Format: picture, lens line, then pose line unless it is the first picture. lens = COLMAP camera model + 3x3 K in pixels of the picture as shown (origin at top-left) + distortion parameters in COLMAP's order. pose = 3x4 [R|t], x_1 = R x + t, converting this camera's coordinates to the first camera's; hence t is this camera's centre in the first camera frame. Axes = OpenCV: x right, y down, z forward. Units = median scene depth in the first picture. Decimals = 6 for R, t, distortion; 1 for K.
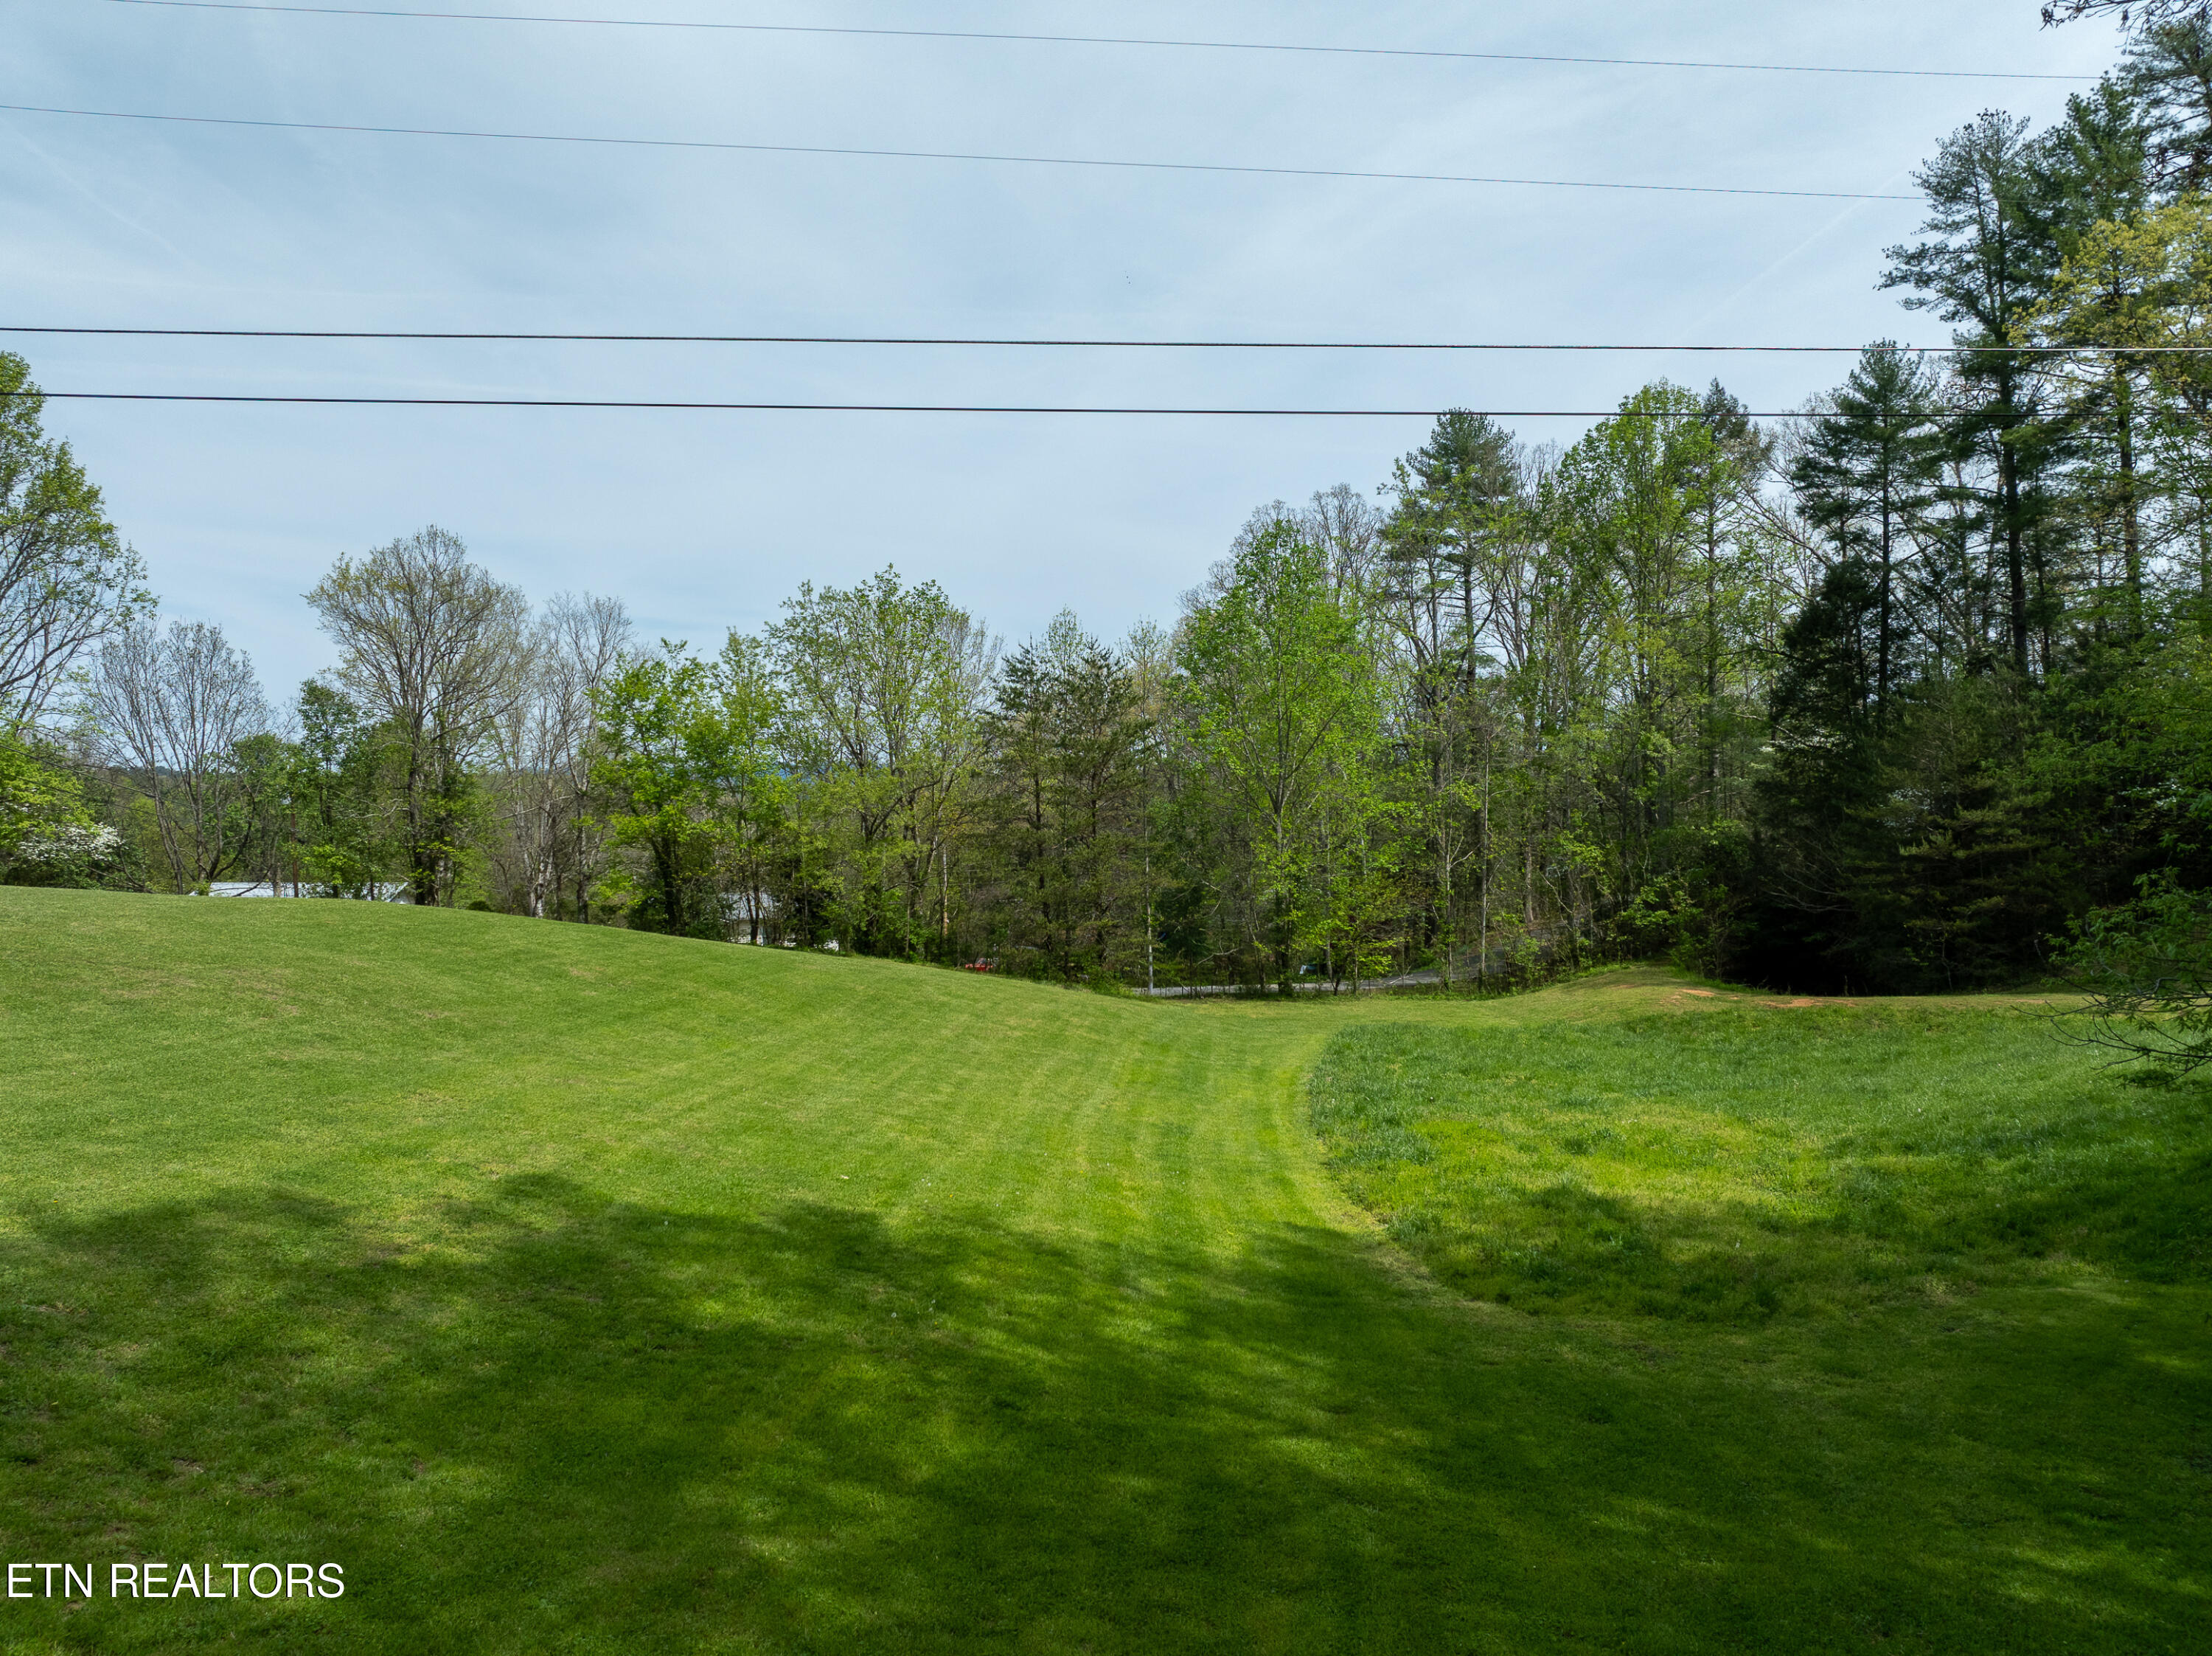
lens RADIAL K [[1563.0, 0, 1103.4], [0, 1563.0, 818.9], [0, 0, 1]] dist [-0.049579, 0.018989]
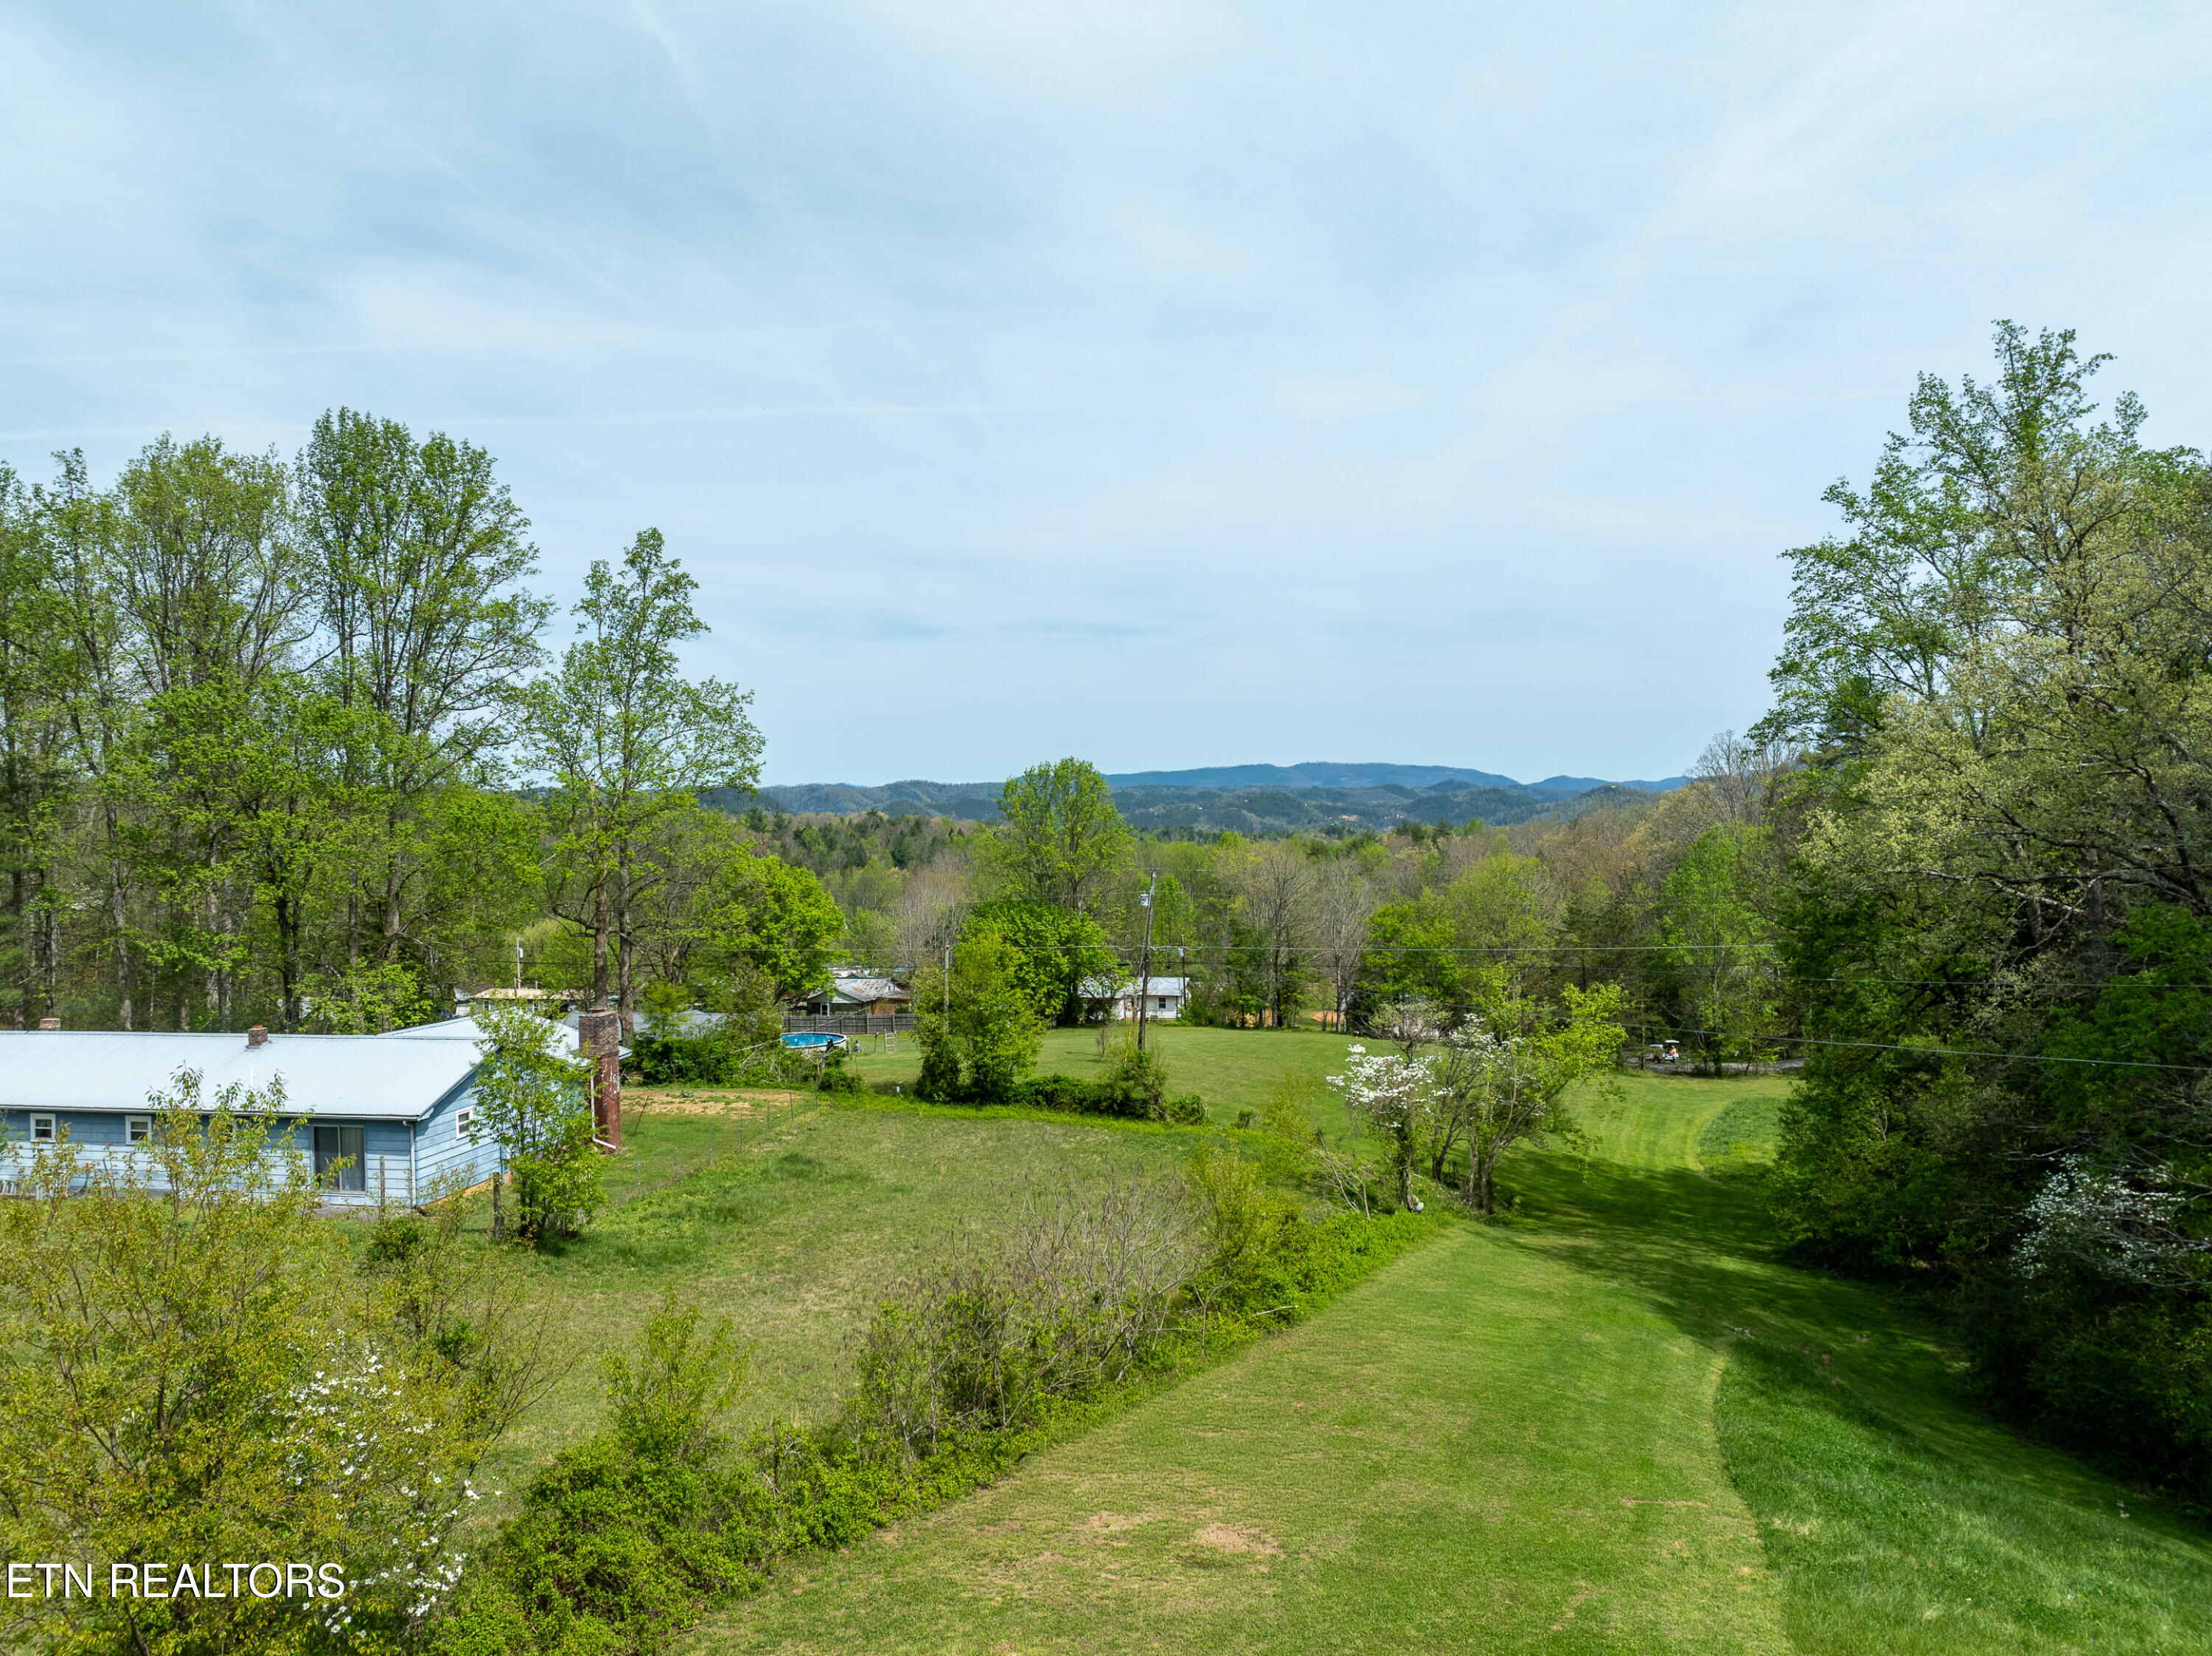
lens RADIAL K [[1563.0, 0, 1116.9], [0, 1563.0, 826.5], [0, 0, 1]] dist [-0.049579, 0.018989]
pose [[0.956190, -0.011438, -0.292524, -0.029409], [0.013091, 0.999907, 0.003695, -0.211886], [0.292455, -0.007363, 0.956251, -1.054488]]
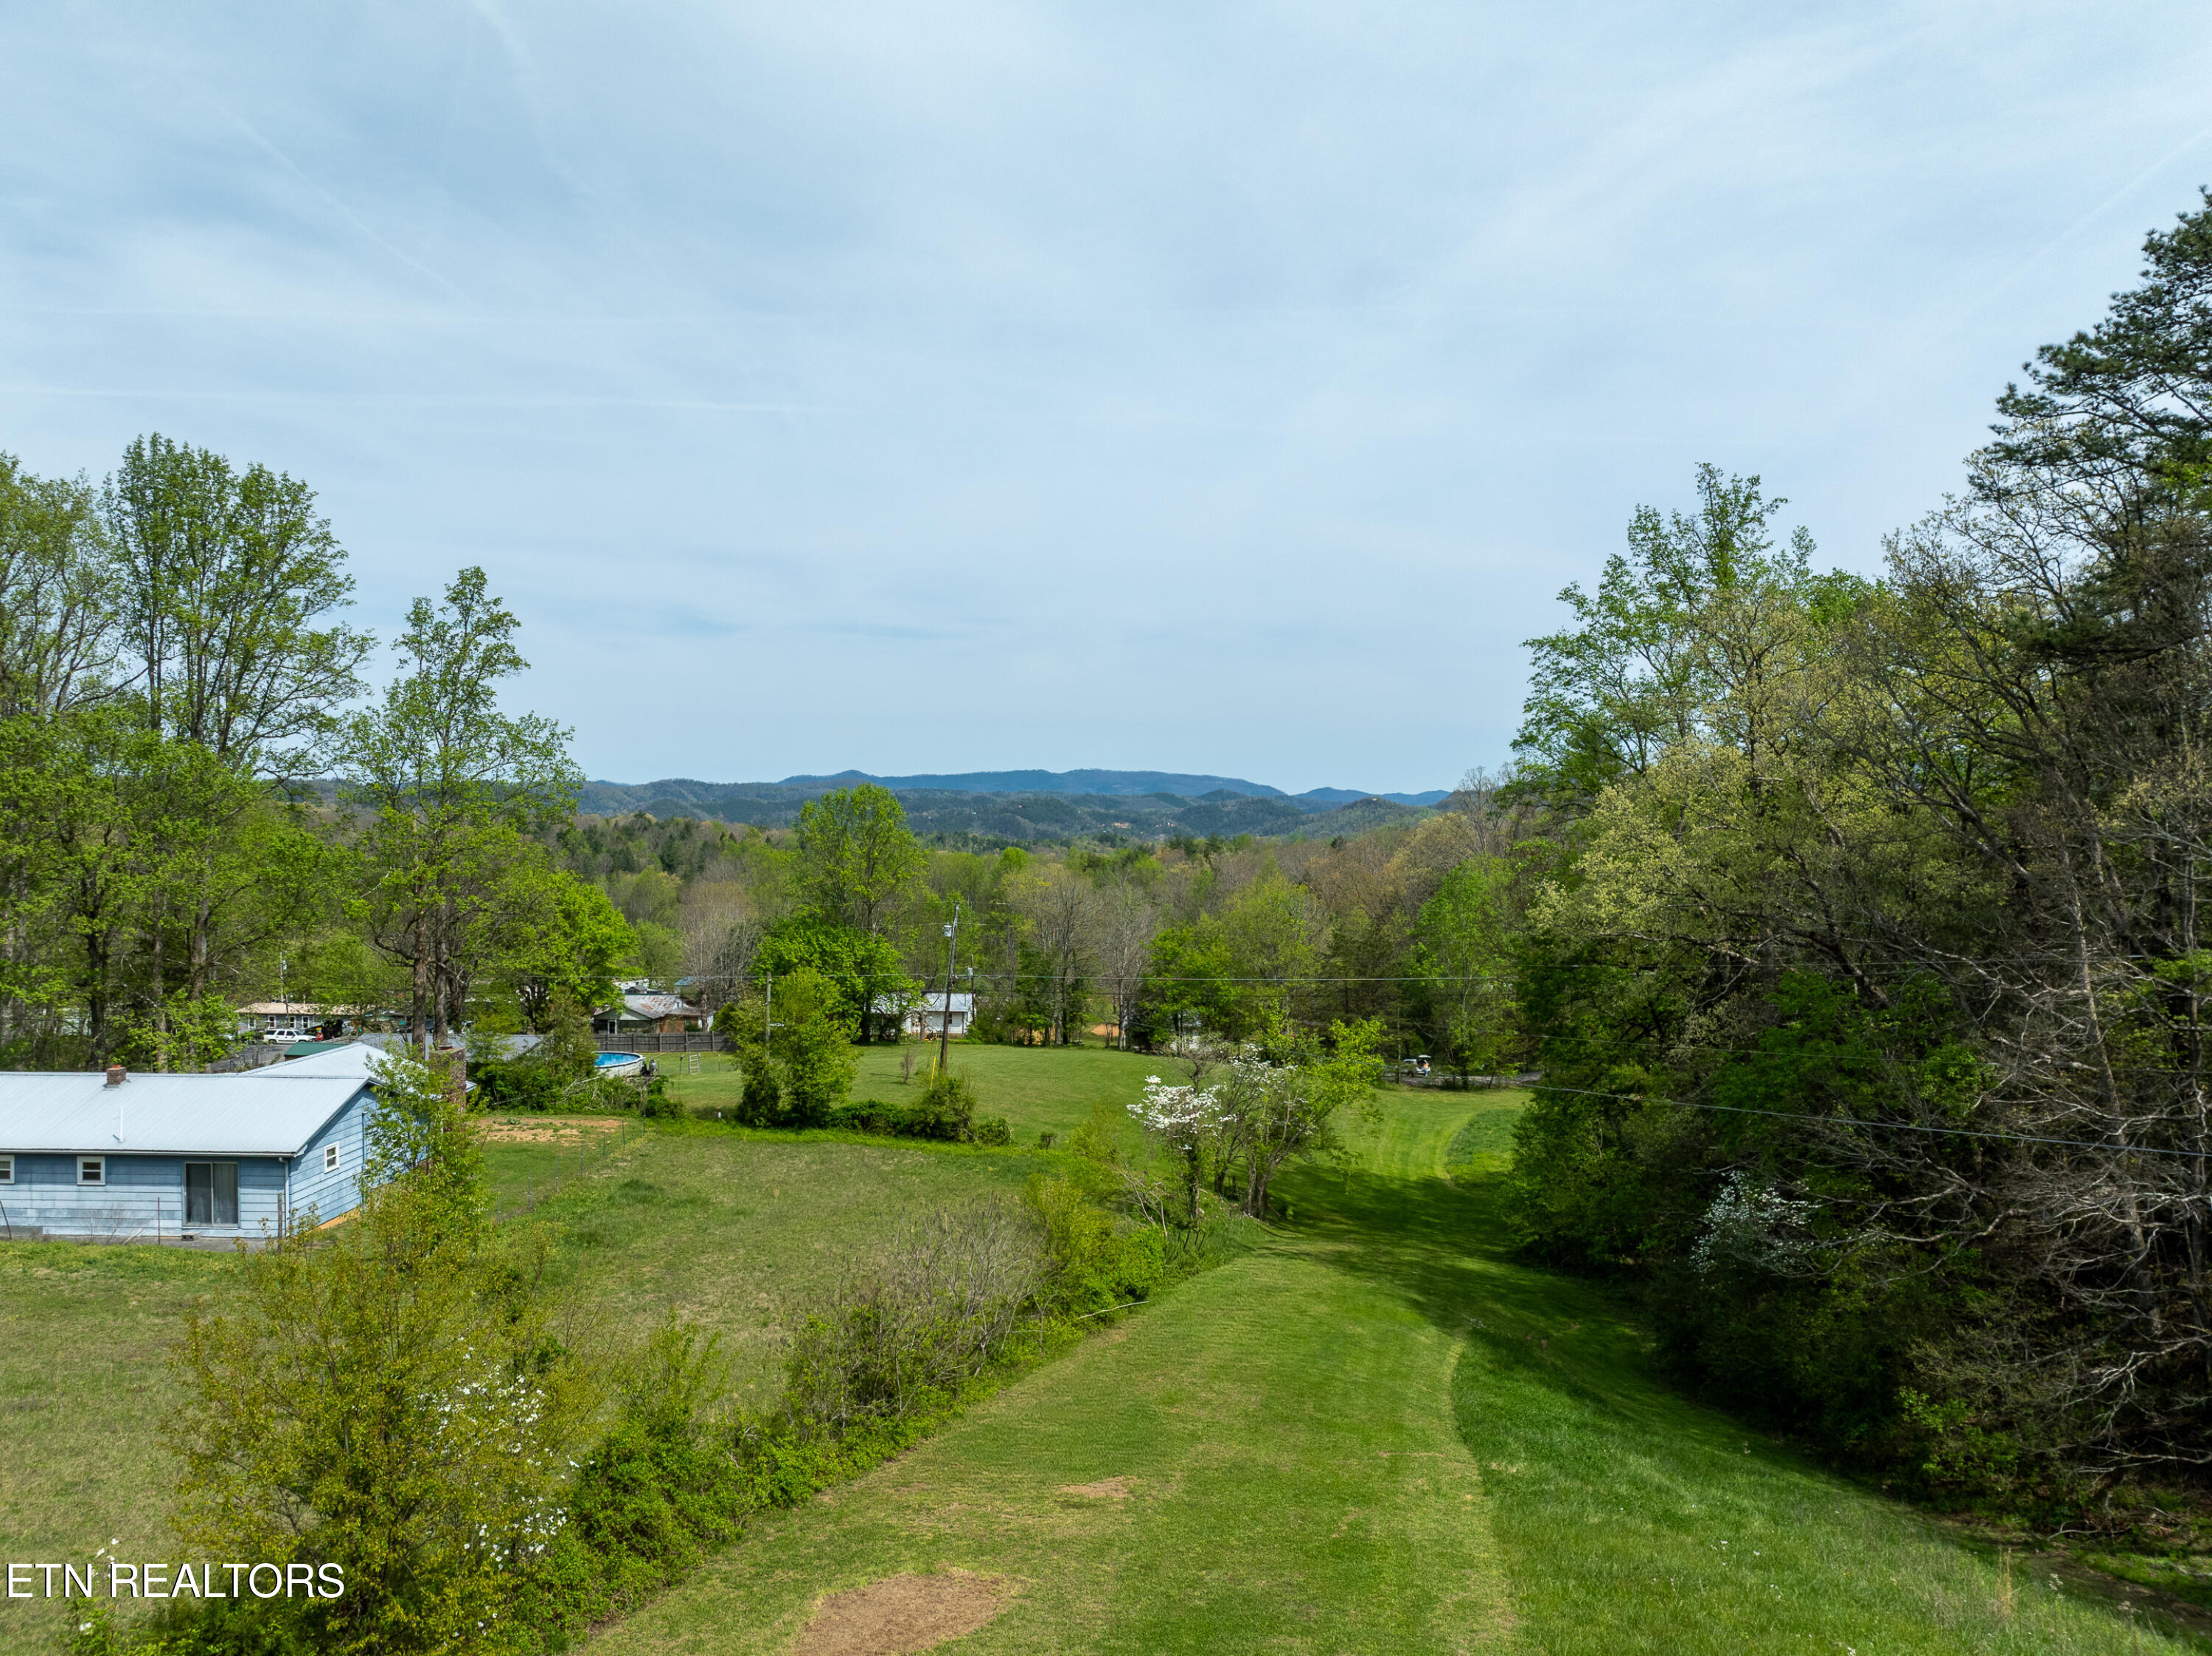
lens RADIAL K [[1563.0, 0, 1116.8], [0, 1563.0, 825.4], [0, 0, 1]] dist [-0.049579, 0.018989]
pose [[0.988577, 0.003703, -0.150673, -0.032500], [-0.003639, 0.999993, 0.000699, -0.242377], [0.150675, -0.000143, 0.988583, -1.154008]]
